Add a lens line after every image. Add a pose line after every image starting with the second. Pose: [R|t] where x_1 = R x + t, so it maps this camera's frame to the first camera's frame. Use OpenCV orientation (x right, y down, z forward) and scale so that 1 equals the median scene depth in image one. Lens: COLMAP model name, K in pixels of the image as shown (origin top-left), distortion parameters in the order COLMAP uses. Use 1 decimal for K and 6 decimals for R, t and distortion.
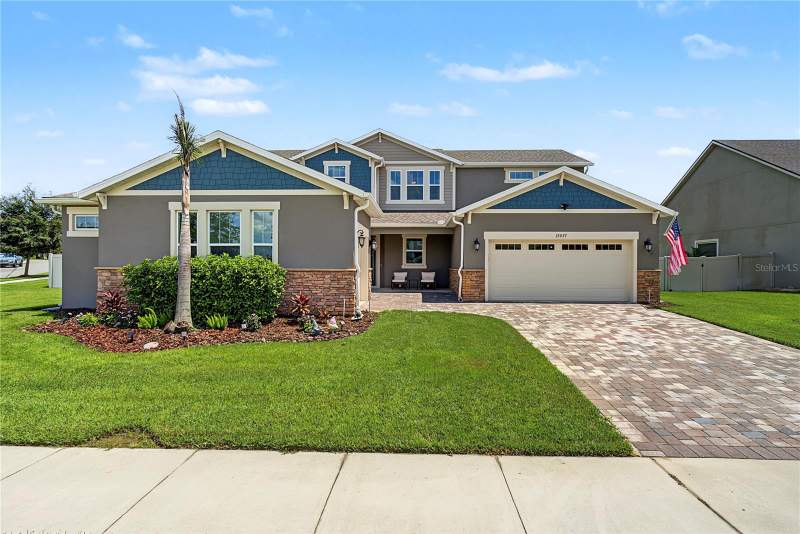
lens RADIAL K [[409.8, 0, 400.0], [0, 409.8, 267.0], [0, 0, 1]] dist [0.001370, 0.000027]
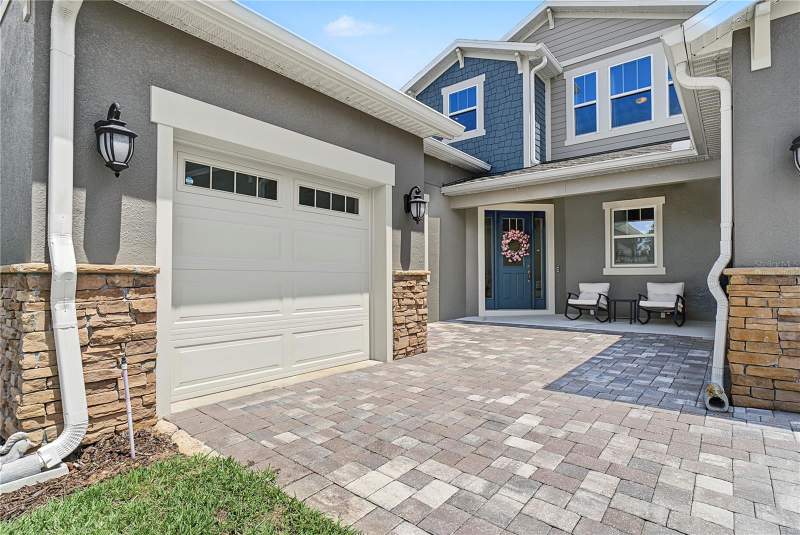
lens RADIAL K [[409.8, 0, 400.0], [0, 409.8, 267.5], [0, 0, 1]] dist [0.001370, 0.000027]
pose [[0.803583, -0.019584, -0.594871, 0.140463], [0.002662, 0.999567, -0.029312, 0.011602], [0.595187, 0.021971, 0.803287, 0.694702]]
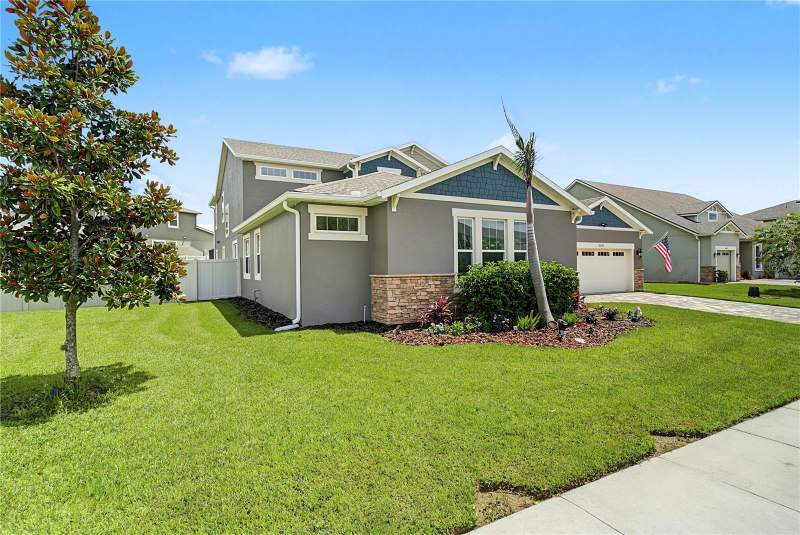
lens RADIAL K [[409.8, 0, 400.0], [0, 409.8, 267.5], [0, 0, 1]] dist [0.001370, 0.000027]
pose [[0.854243, -0.013751, 0.519691, -0.906688], [0.019066, 0.999806, -0.004885, -0.008176], [-0.519524, 0.014081, 0.854340, 0.161321]]
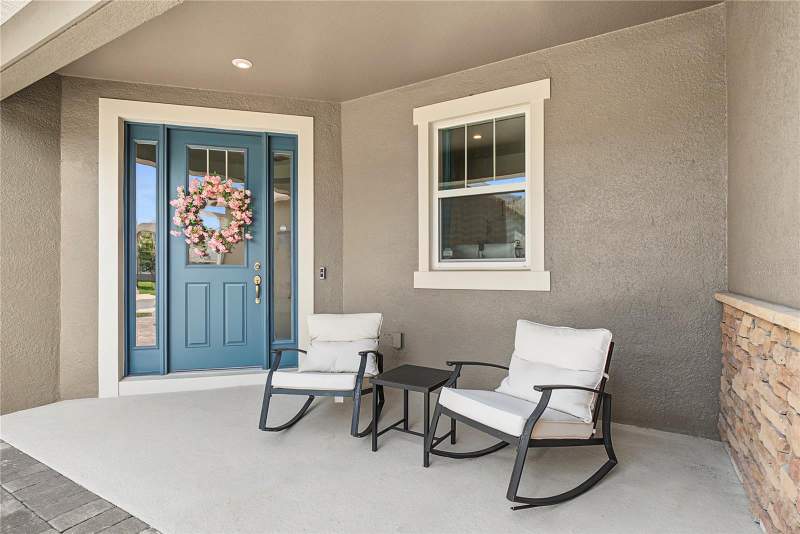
lens RADIAL K [[409.8, 0, 400.0], [0, 409.8, 267.0], [0, 0, 1]] dist [0.001370, 0.000027]
pose [[0.884539, -0.008642, -0.466387, 0.126962], [0.003282, 0.999919, -0.012303, -0.005962], [0.466455, 0.009352, 0.884495, 1.199796]]
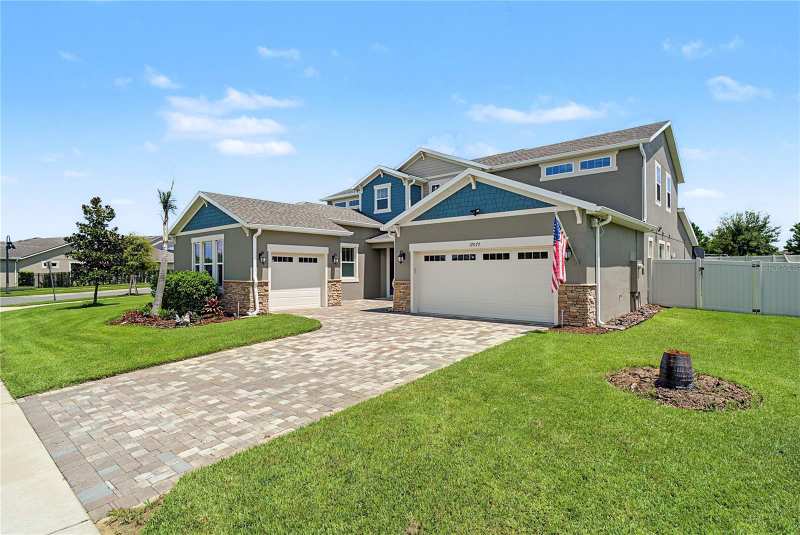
lens RADIAL K [[409.8, 0, 400.0], [0, 409.8, 267.5], [0, 0, 1]] dist [0.001370, 0.000027]
pose [[0.778254, -0.011161, -0.627850, 0.816448], [0.001307, 0.999869, -0.016155, -0.011756], [0.627948, 0.011752, 0.778167, 0.197288]]
